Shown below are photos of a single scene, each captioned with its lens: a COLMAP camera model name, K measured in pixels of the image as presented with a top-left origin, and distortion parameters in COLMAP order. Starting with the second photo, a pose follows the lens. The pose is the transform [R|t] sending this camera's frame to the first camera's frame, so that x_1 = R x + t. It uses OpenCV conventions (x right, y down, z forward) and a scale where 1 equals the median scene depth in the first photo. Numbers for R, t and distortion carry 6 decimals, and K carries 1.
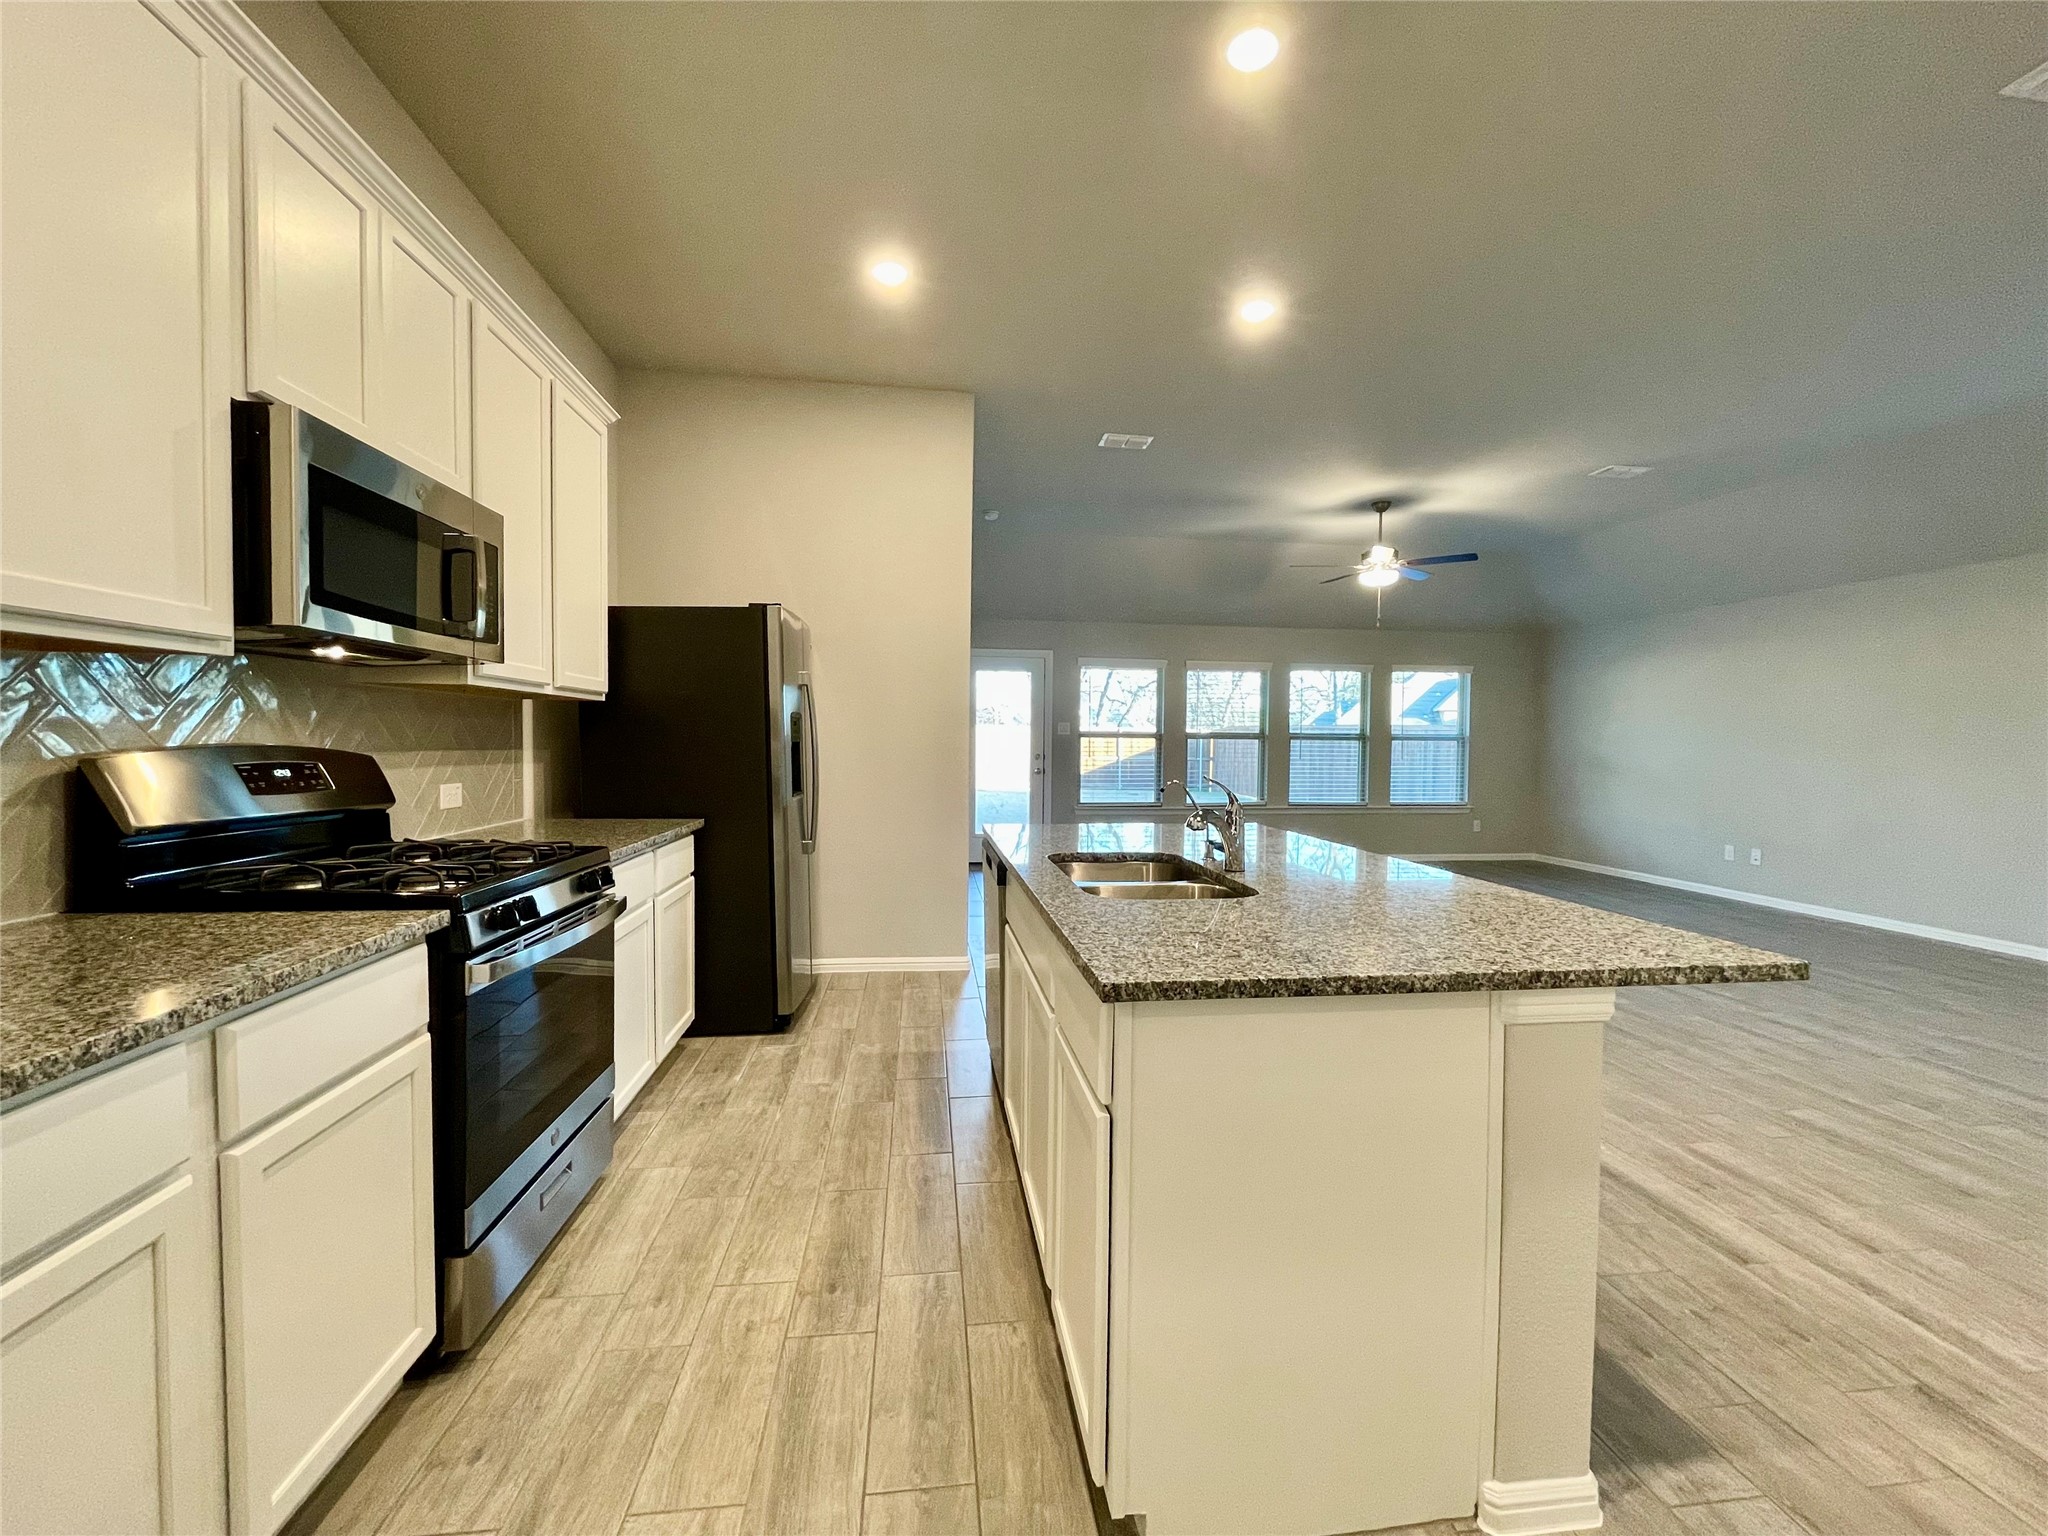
lens RADIAL K [[832.0, 0, 1028.7], [0, 832.0, 768.9], [0, 0, 1]] dist [-0.002685, -0.000070]
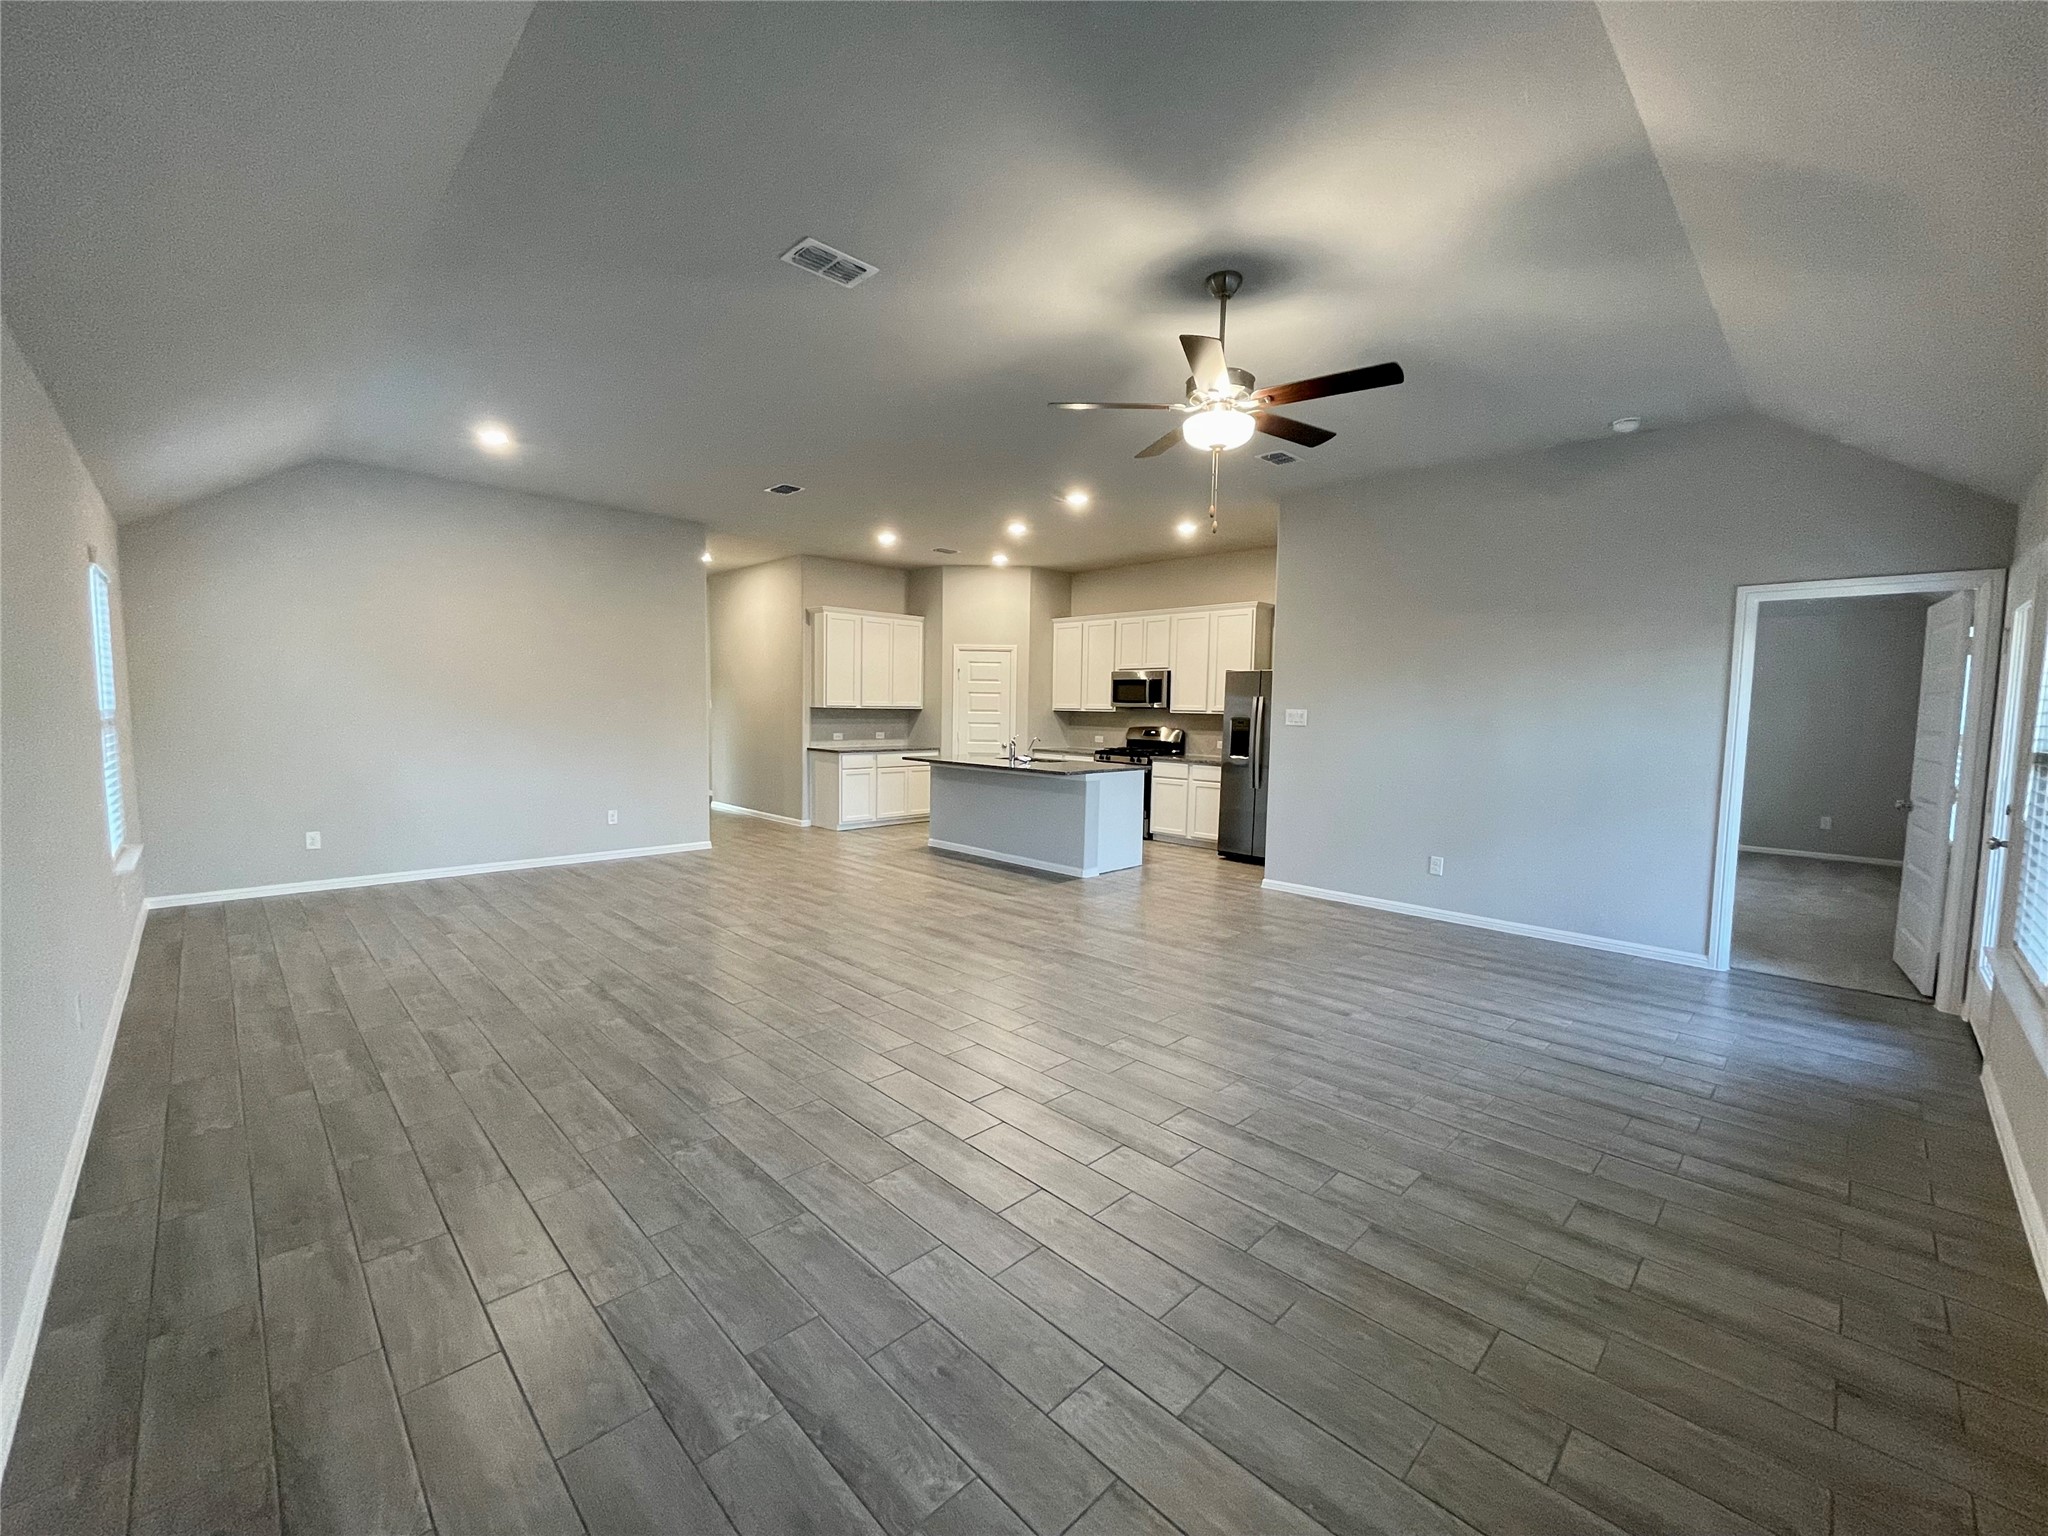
lens RADIAL K [[832.0, 0, 1028.7], [0, 832.0, 768.9], [0, 0, 1]] dist [-0.002685, -0.000070]
pose [[-0.793822, 0.021548, -0.607768, 1.739397], [-0.045596, 0.994450, 0.094812, -0.135307], [0.606439, 0.102976, -0.788434, 2.837024]]
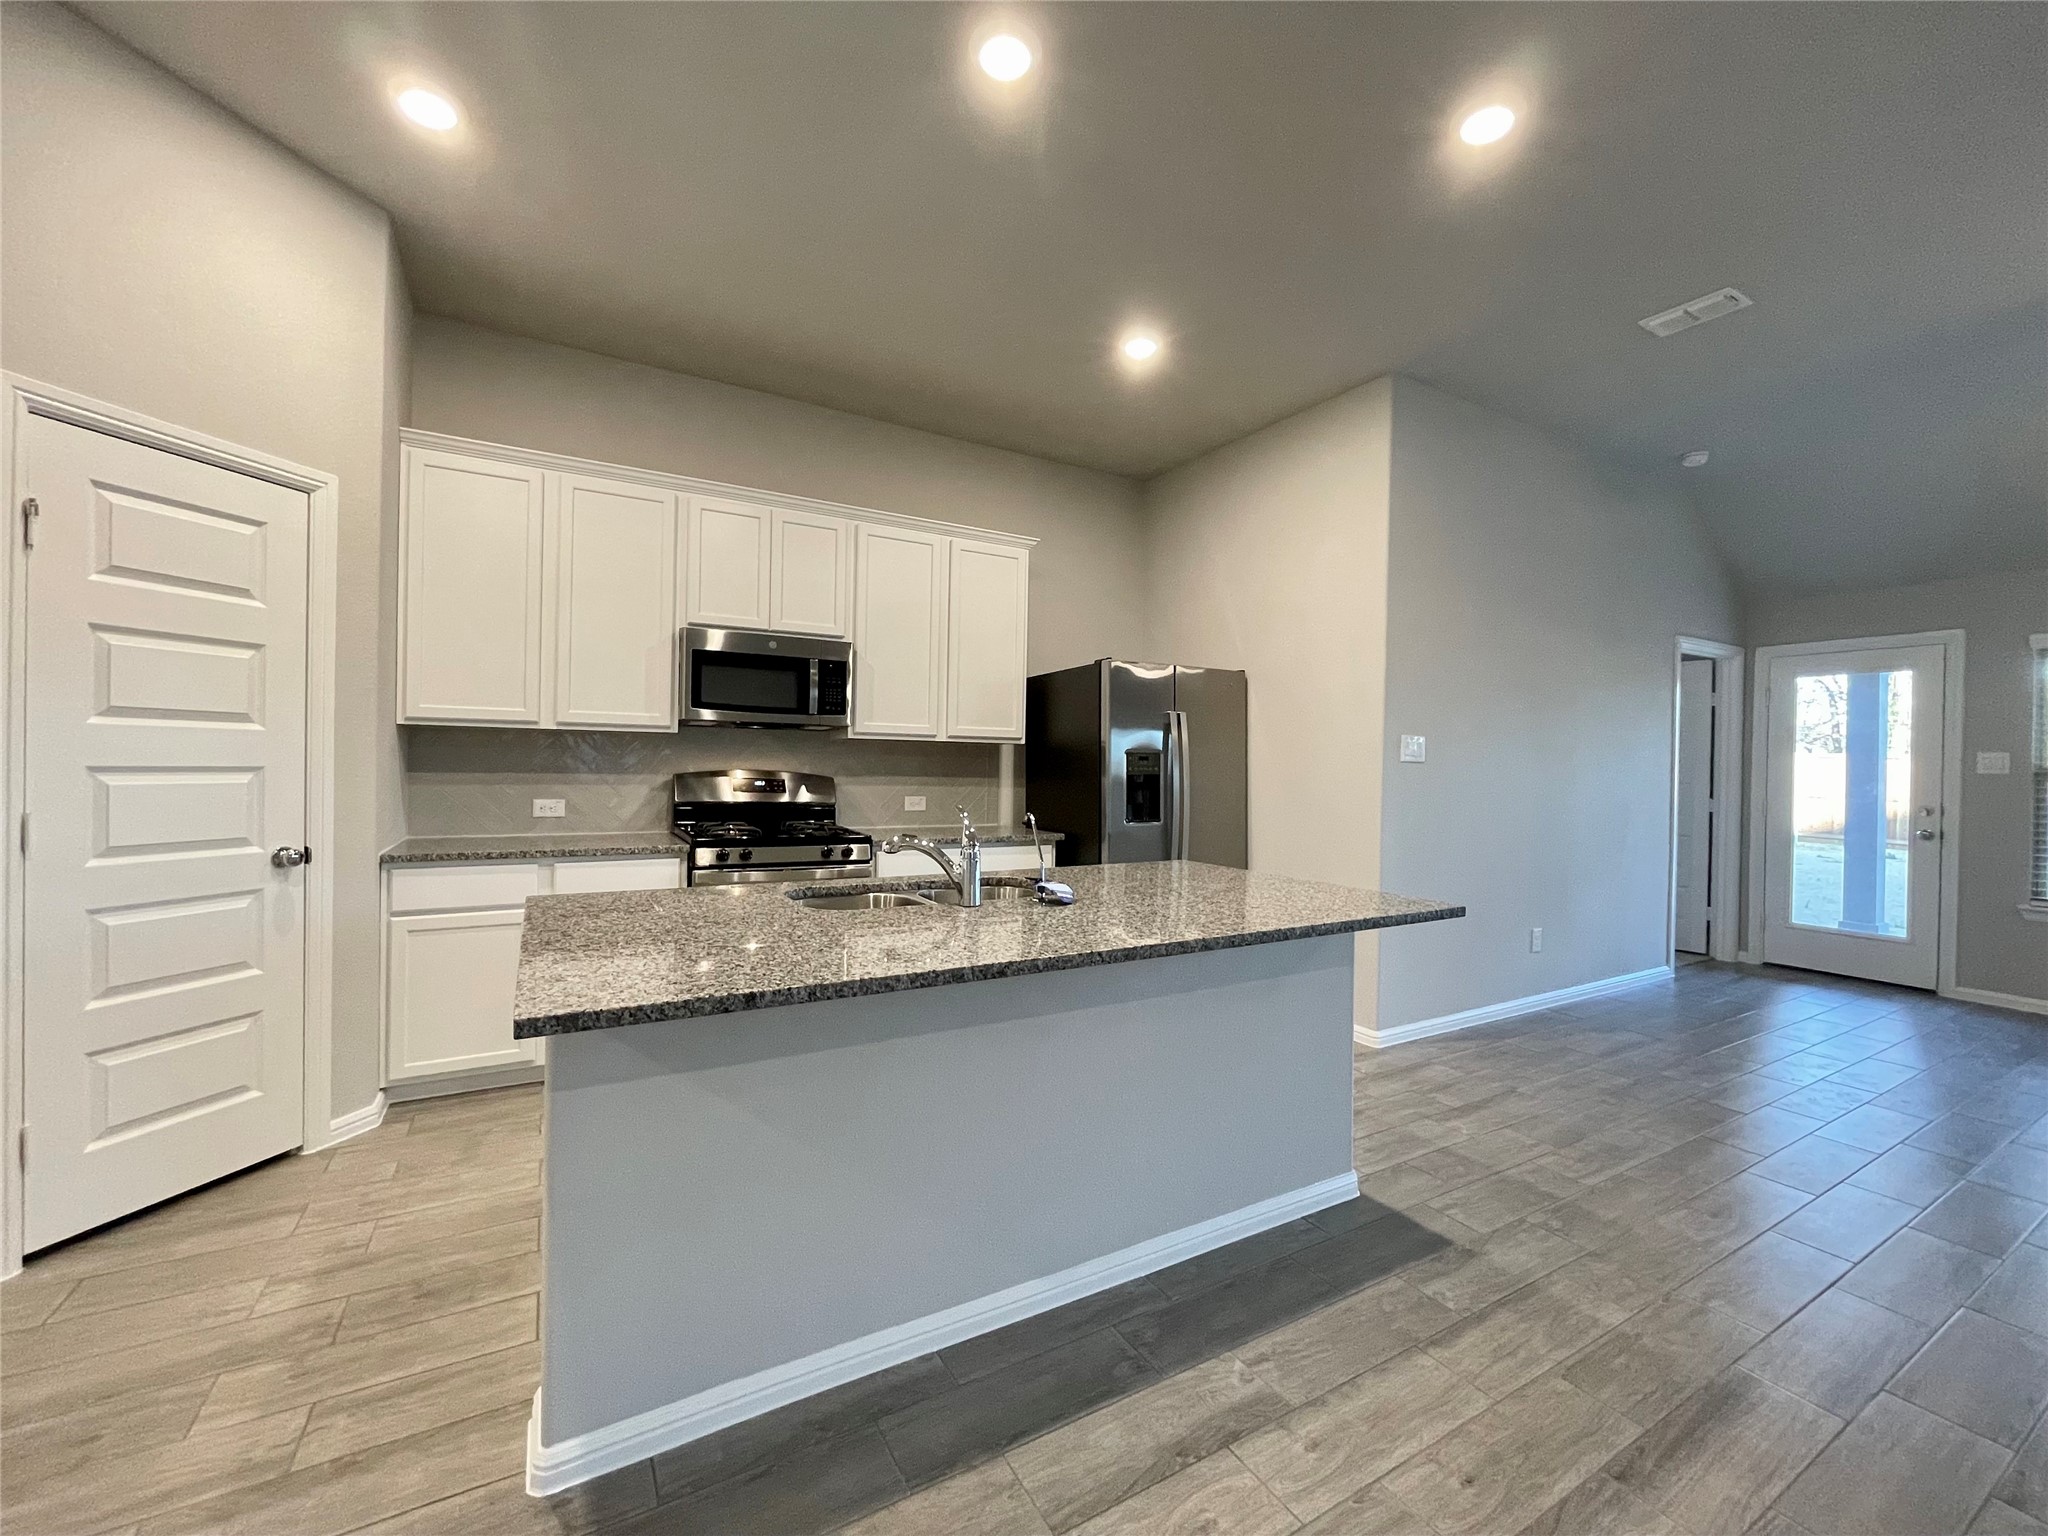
lens RADIAL K [[832.0, 0, 1028.7], [0, 832.0, 768.9], [0, 0, 1]] dist [-0.002685, -0.000070]
pose [[0.385141, 0.000112, -0.922858, 0.852216], [-0.043826, 0.998874, -0.018169, -0.014907], [0.921816, 0.047443, 0.384713, 0.503130]]
